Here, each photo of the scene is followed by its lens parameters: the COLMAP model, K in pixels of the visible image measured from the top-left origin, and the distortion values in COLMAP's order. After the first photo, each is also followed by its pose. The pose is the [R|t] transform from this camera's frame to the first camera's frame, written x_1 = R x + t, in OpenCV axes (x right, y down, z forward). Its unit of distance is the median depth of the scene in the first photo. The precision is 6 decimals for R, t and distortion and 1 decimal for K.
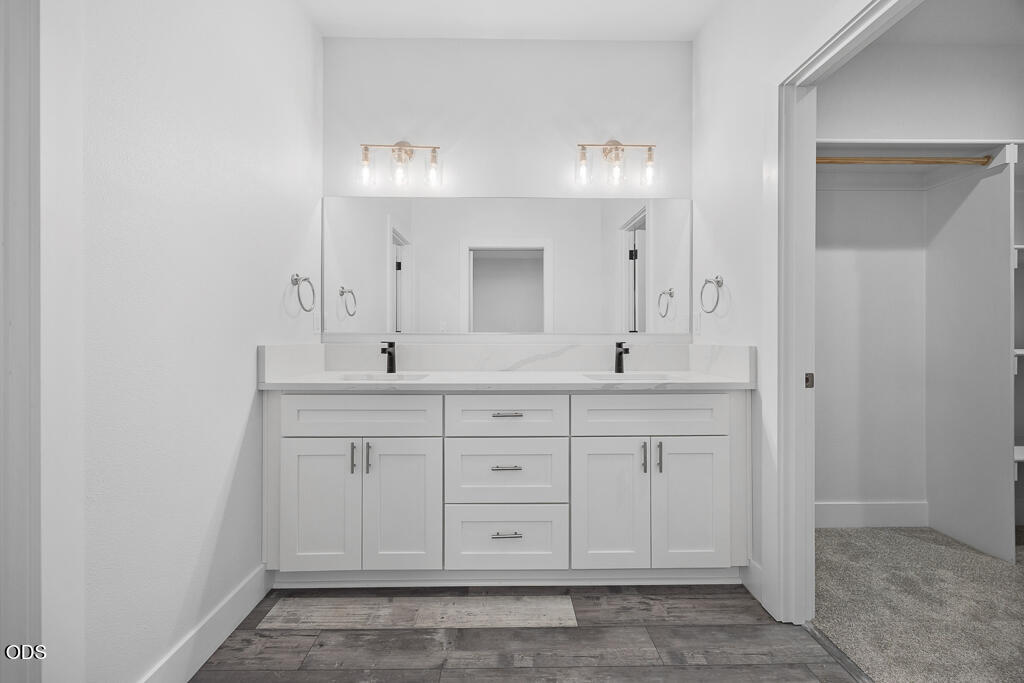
lens RADIAL K [[397.1, 0, 513.0], [0, 397.1, 330.2], [0, 0, 1]] dist [-0.000794, -0.000114]
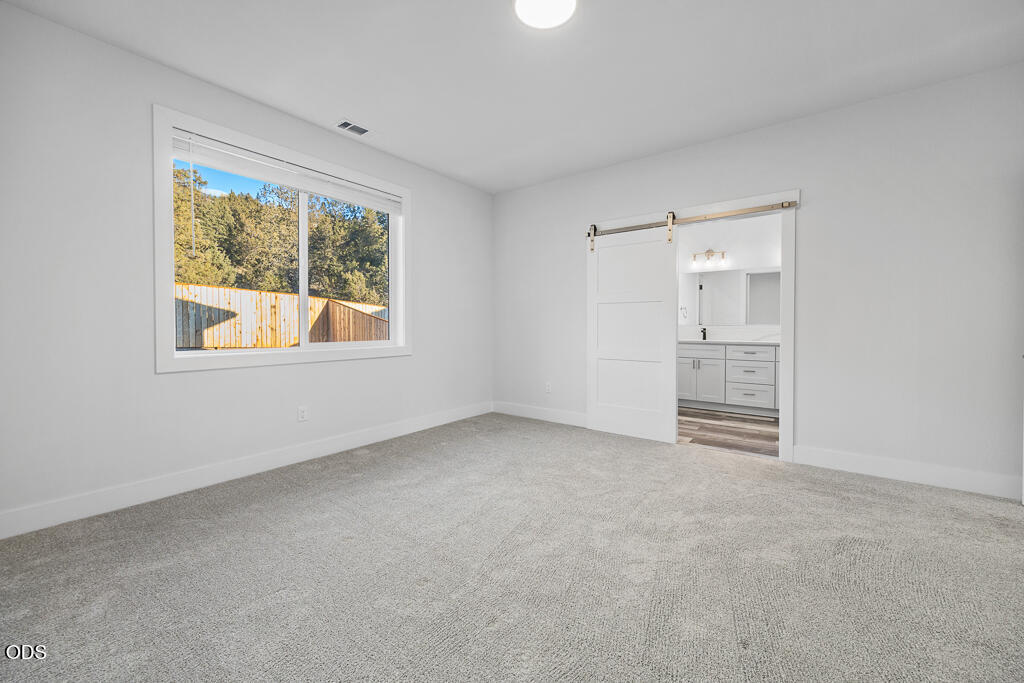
lens RADIAL K [[397.1, 0, 513.0], [0, 397.1, 330.2], [0, 0, 1]] dist [-0.000794, -0.000114]
pose [[0.774910, 0.010440, -0.631986, 0.378770], [0.002008, 0.999818, 0.018978, -0.010462], [0.632069, -0.015975, 0.774748, -1.863833]]
